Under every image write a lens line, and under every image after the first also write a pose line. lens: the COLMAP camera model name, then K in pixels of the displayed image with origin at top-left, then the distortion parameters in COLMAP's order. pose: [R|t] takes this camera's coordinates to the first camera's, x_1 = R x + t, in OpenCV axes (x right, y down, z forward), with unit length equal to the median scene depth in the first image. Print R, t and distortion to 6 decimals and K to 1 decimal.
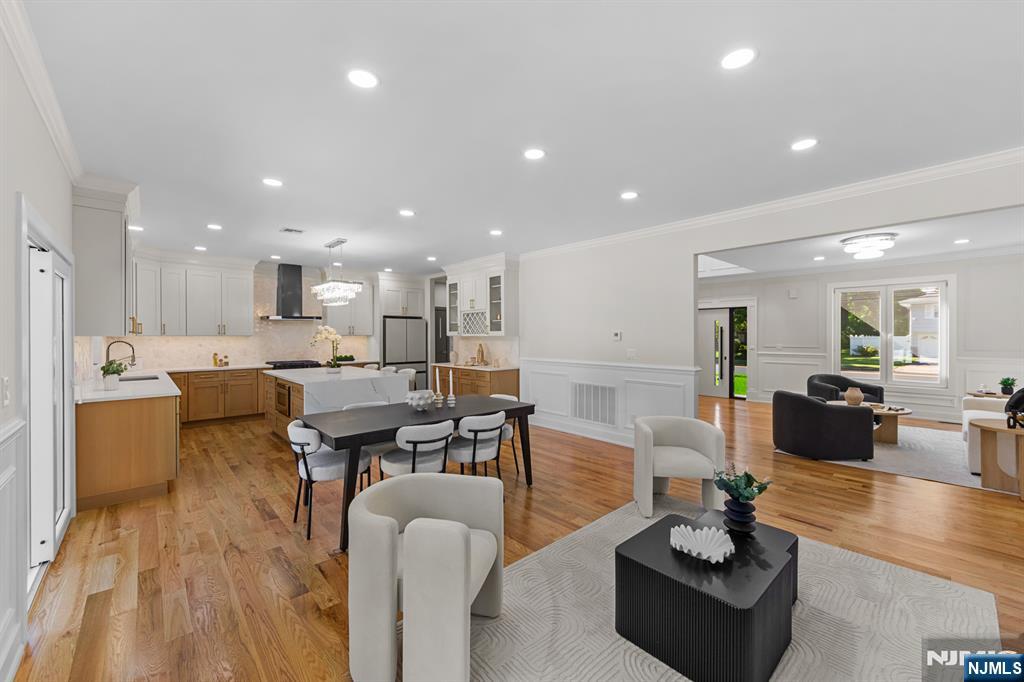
lens RADIAL K [[404.0, 0, 512.5], [0, 404.0, 335.0], [0, 0, 1]] dist [-0.000888, -0.000511]
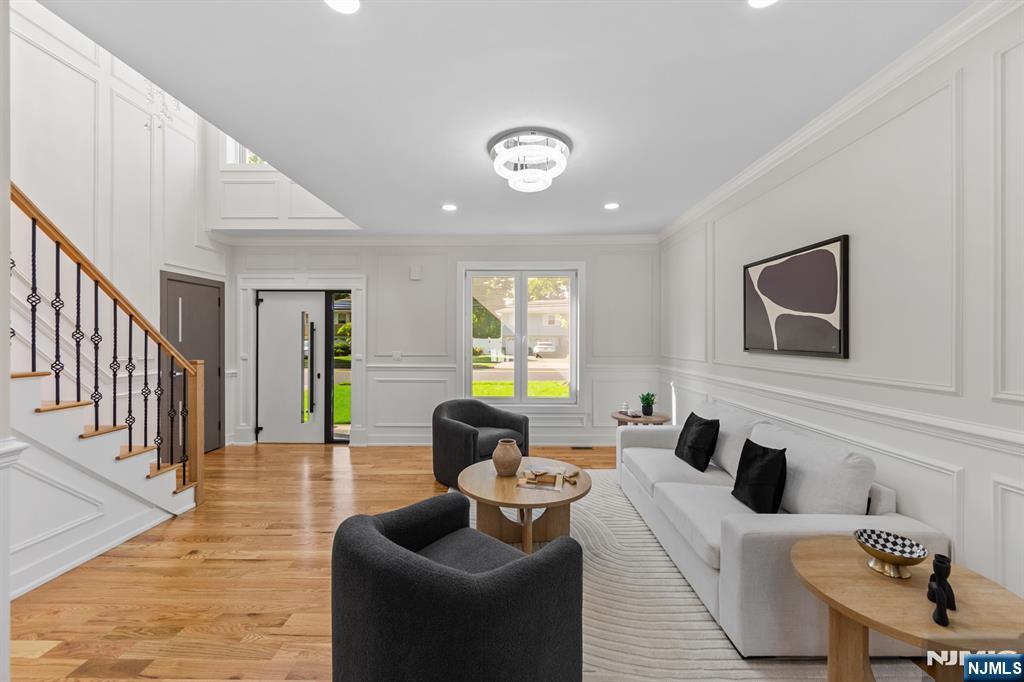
lens RADIAL K [[404.0, 0, 512.5], [0, 404.0, 335.0], [0, 0, 1]] dist [-0.000888, -0.000511]
pose [[0.680421, 0.007275, 0.732786, 0.302053], [-0.002993, 0.999970, -0.007148, 0.001514], [-0.732816, 0.002671, 0.680422, 0.411713]]
